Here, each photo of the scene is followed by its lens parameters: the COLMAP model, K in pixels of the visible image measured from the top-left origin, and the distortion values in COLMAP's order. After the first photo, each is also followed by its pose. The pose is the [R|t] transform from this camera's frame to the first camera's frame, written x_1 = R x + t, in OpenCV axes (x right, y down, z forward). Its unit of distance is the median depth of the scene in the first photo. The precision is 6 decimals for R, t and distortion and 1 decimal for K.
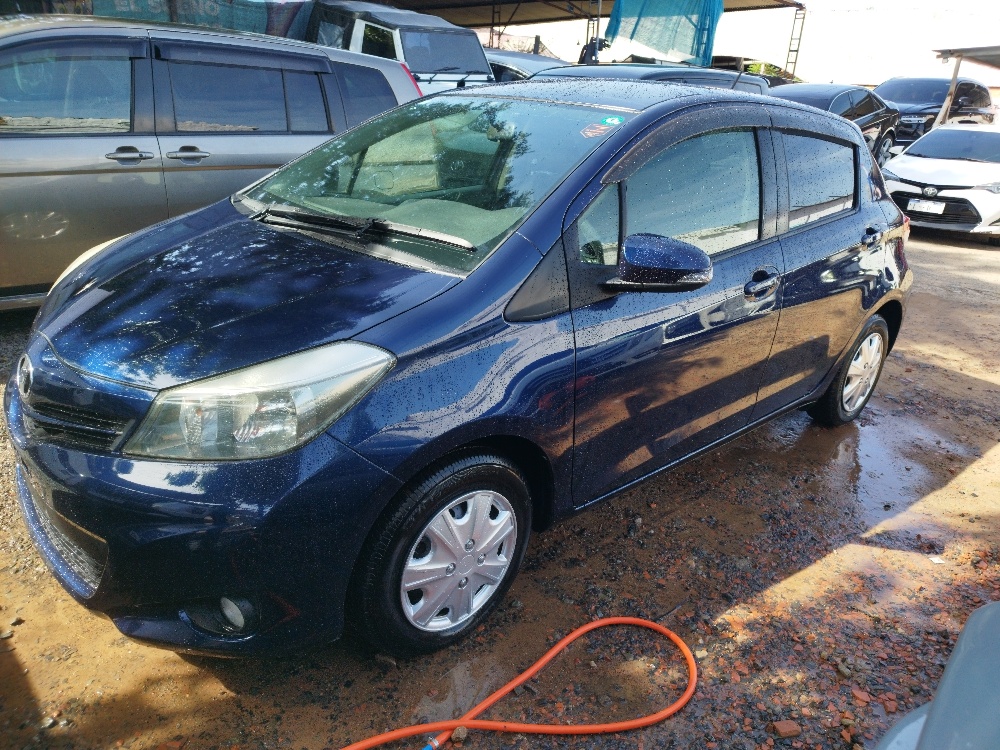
lens RADIAL K [[714.7, 0, 500.0], [0, 714.7, 375.0], [0, 0, 1]] dist [0.008119, -0.009680]
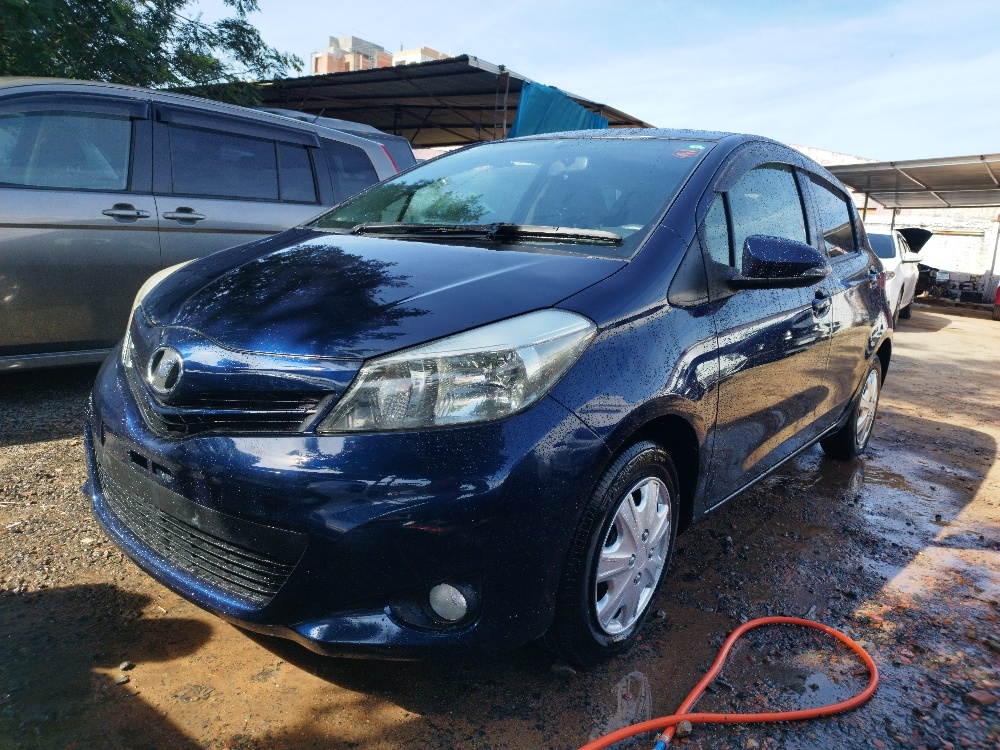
lens RADIAL K [[714.7, 0, 500.0], [0, 714.7, 375.0], [0, 0, 1]] dist [0.008119, -0.009680]
pose [[0.988253, -0.025540, 0.150676, -0.353519], [0.048298, 0.987601, -0.149374, 0.150568], [-0.144993, 0.154897, 0.977233, 0.053566]]
